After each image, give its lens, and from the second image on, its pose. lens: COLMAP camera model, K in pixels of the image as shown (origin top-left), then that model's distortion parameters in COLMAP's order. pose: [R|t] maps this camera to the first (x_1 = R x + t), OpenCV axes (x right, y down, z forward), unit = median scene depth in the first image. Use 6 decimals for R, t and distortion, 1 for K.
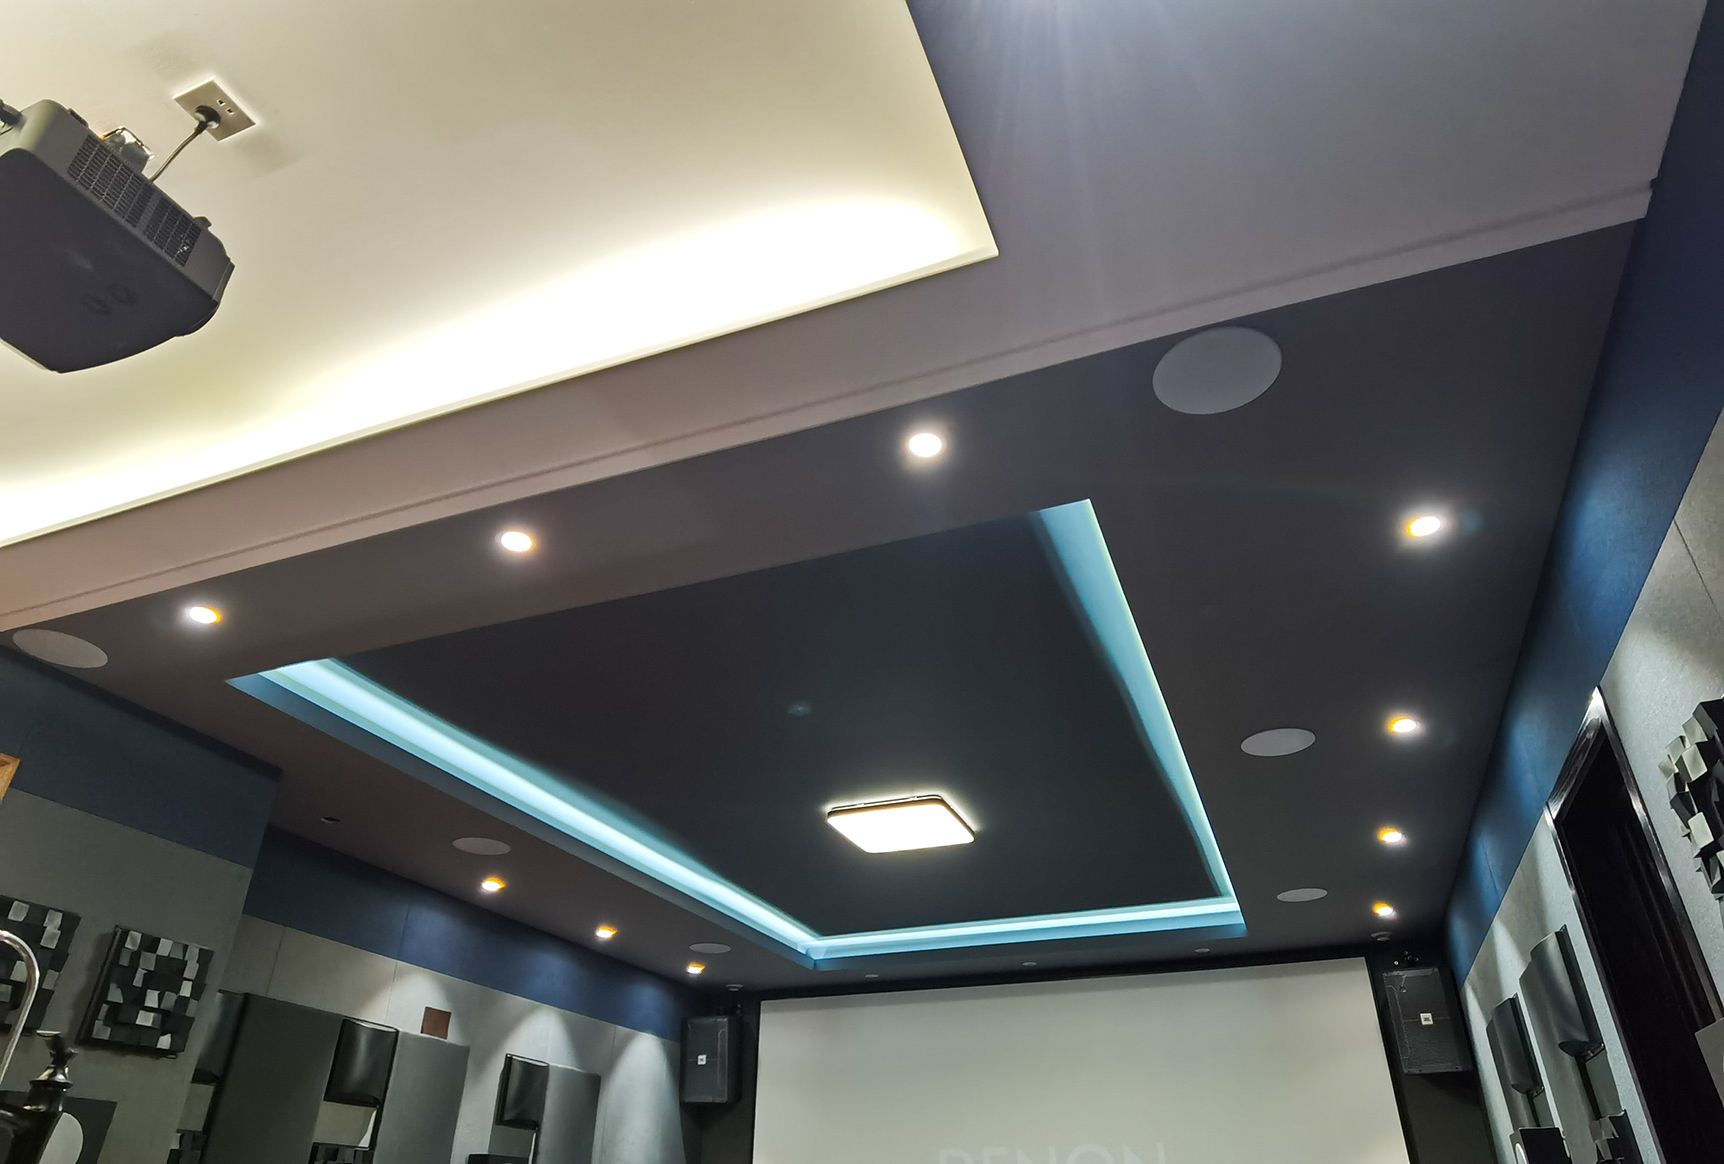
lens RADIAL K [[1045.7, 0, 862.0], [0, 1045.7, 582.0], [0, 0, 1]] dist [-0.056514, 0.002810]
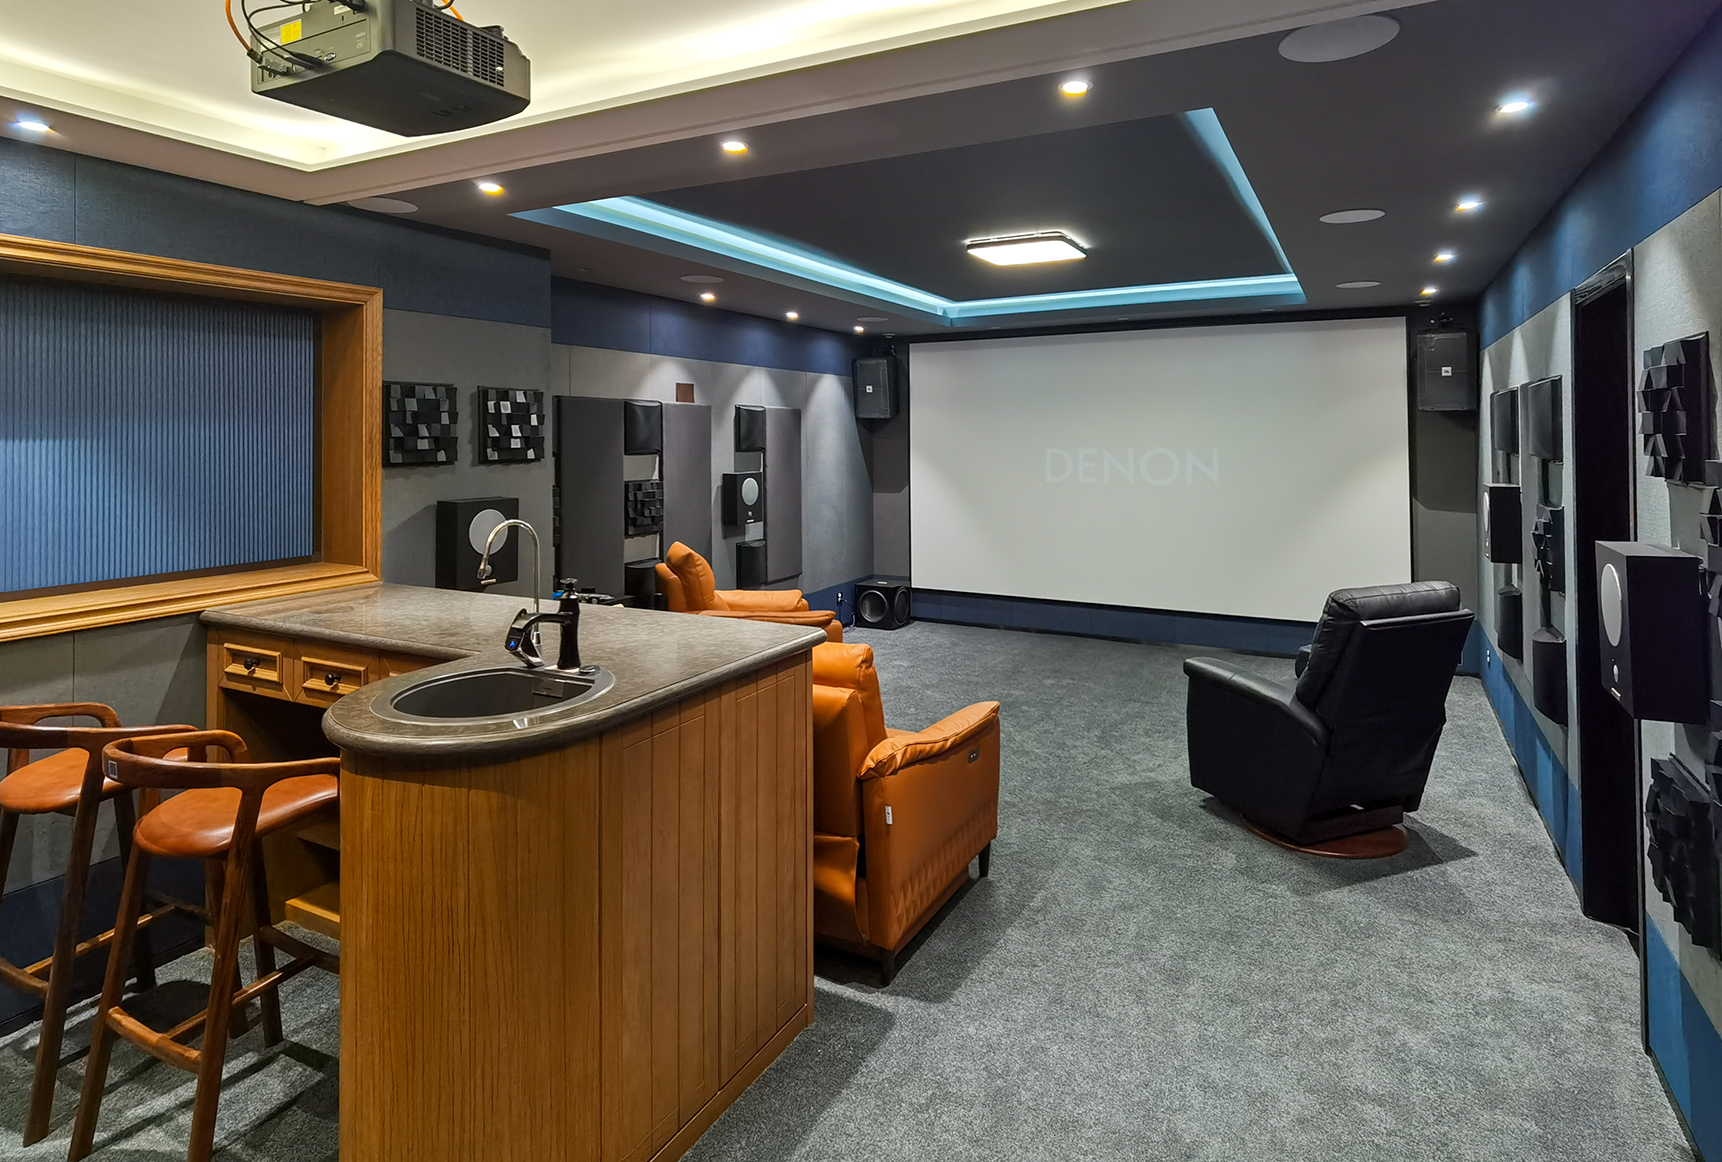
lens RADIAL K [[910.6, 0, 872.2], [0, 910.6, 431.5], [0, 0, 1]] dist [0.001090, -0.000561]
pose [[0.993476, -0.015220, -0.113018, -0.021714], [0.072442, 0.849635, 0.522372, -0.144441], [0.088073, -0.527152, 0.845195, -0.049087]]
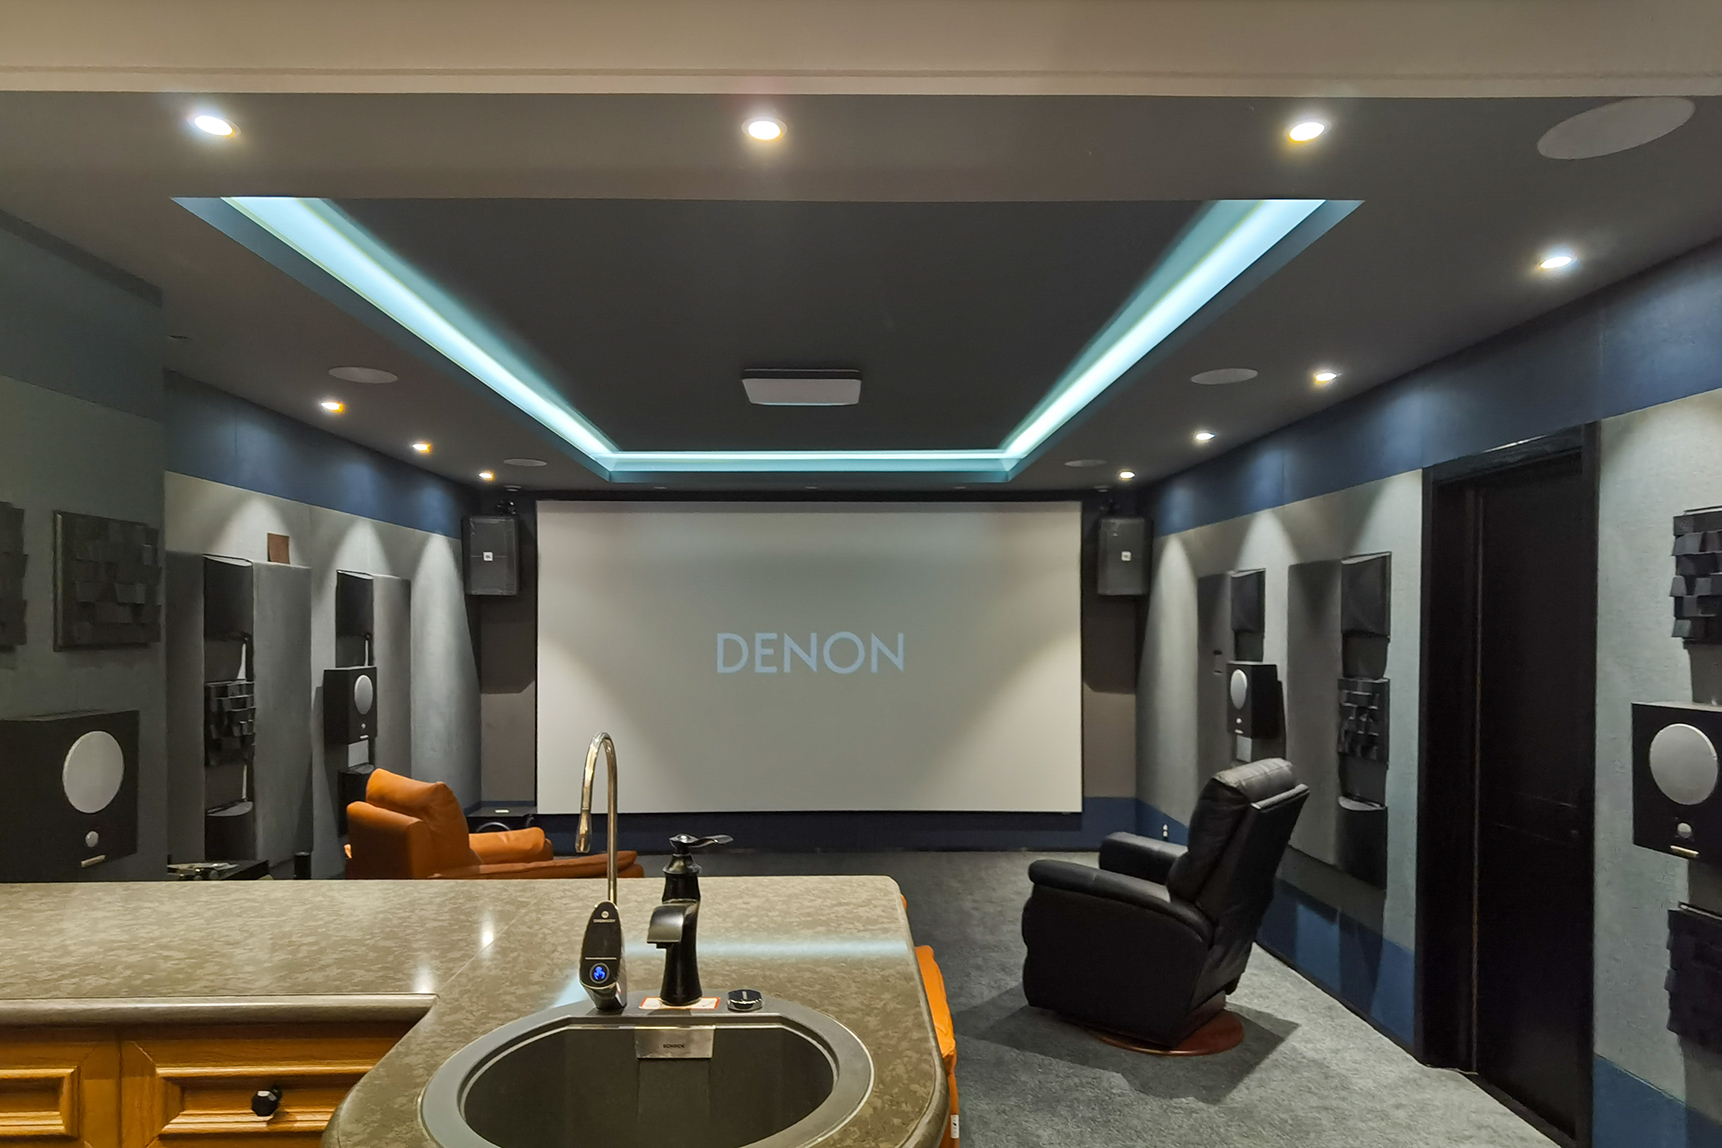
lens RADIAL K [[1012.7, 0, 857.0], [0, 1012.7, 620.5], [0, 0, 1]] dist [-0.001169, -0.022923]
pose [[0.913328, -0.012272, 0.407040, -0.290791], [-0.204302, 0.850844, 0.484071, -0.058947], [-0.352268, -0.525275, 0.774592, 0.070503]]
